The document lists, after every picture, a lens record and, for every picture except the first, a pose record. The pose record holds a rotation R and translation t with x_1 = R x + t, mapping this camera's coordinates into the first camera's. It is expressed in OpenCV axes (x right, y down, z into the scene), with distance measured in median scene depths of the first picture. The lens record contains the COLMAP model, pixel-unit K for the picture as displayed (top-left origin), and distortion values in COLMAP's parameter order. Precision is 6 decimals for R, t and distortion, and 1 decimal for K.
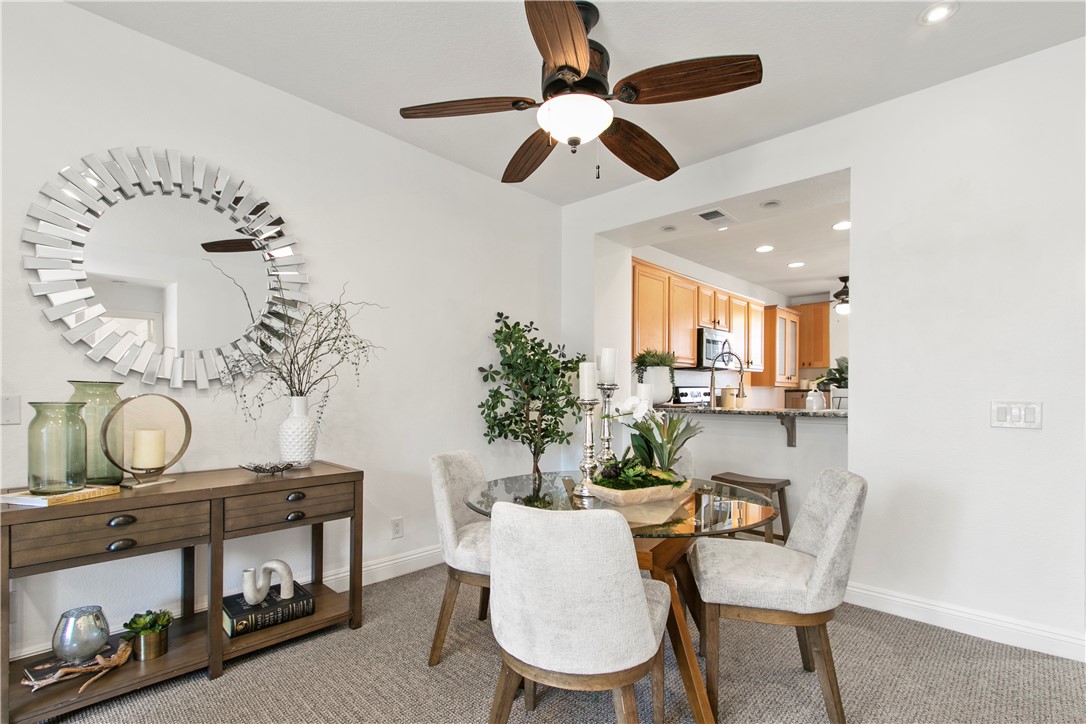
lens RADIAL K [[493.0, 0, 535.1], [0, 493.0, 392.2], [0, 0, 1]] dist [0.000894, -0.000098]
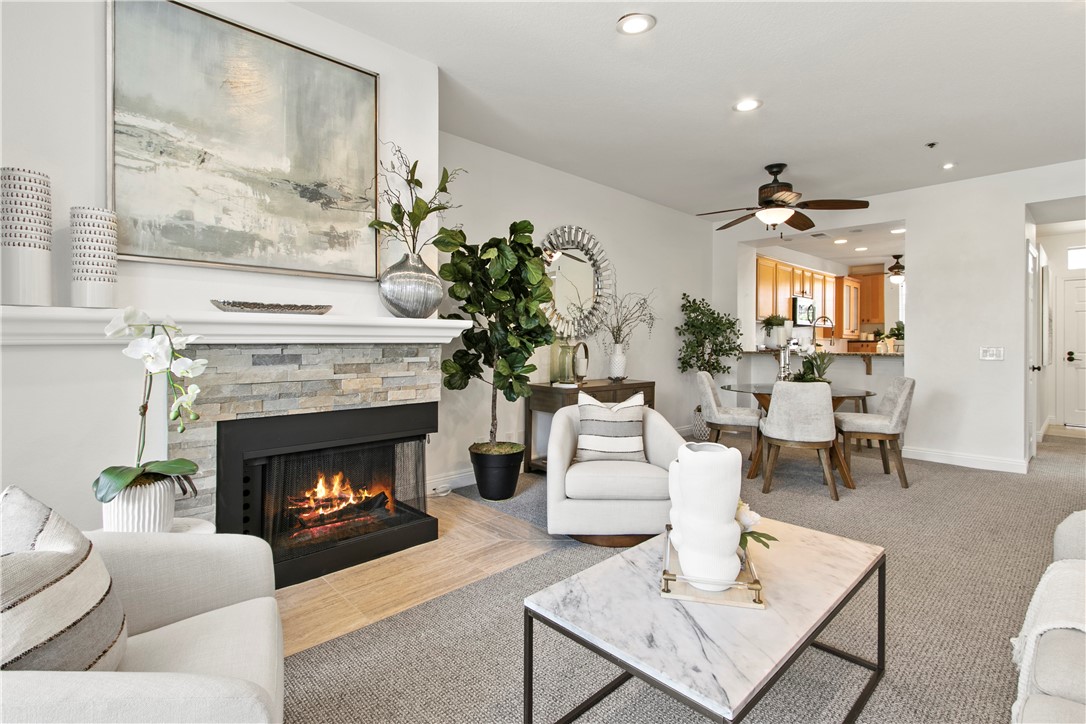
lens RADIAL K [[506.7, 0, 544.1], [0, 506.7, 342.0], [0, 0, 1]] dist [-0.001437, -0.000276]
pose [[0.999238, 0.000619, -0.039035, -0.457256], [-0.000712, 0.999997, -0.002351, 0.003946], [0.039034, 0.002377, 0.999235, -0.676219]]
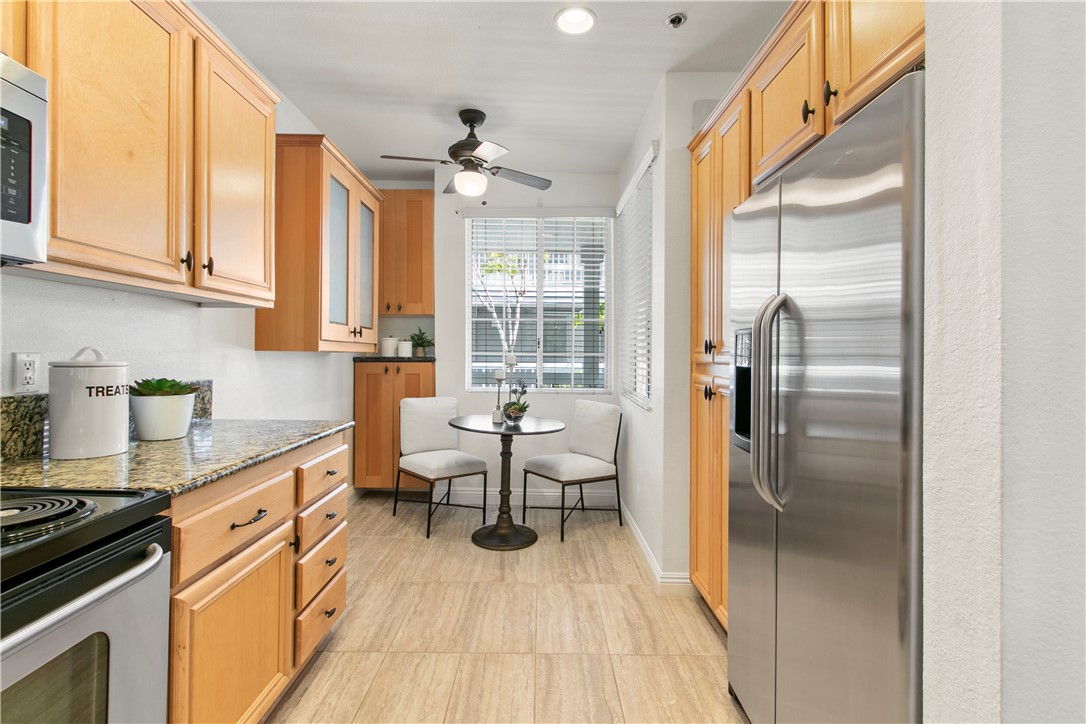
lens RADIAL K [[506.7, 0, 544.1], [0, 506.7, 342.0], [0, 0, 1]] dist [-0.001437, -0.000276]
pose [[0.703572, 0.011987, 0.710523, 0.600978], [0.004562, 0.999761, -0.021384, -0.019126], [-0.710610, 0.018287, 0.703349, 1.088930]]
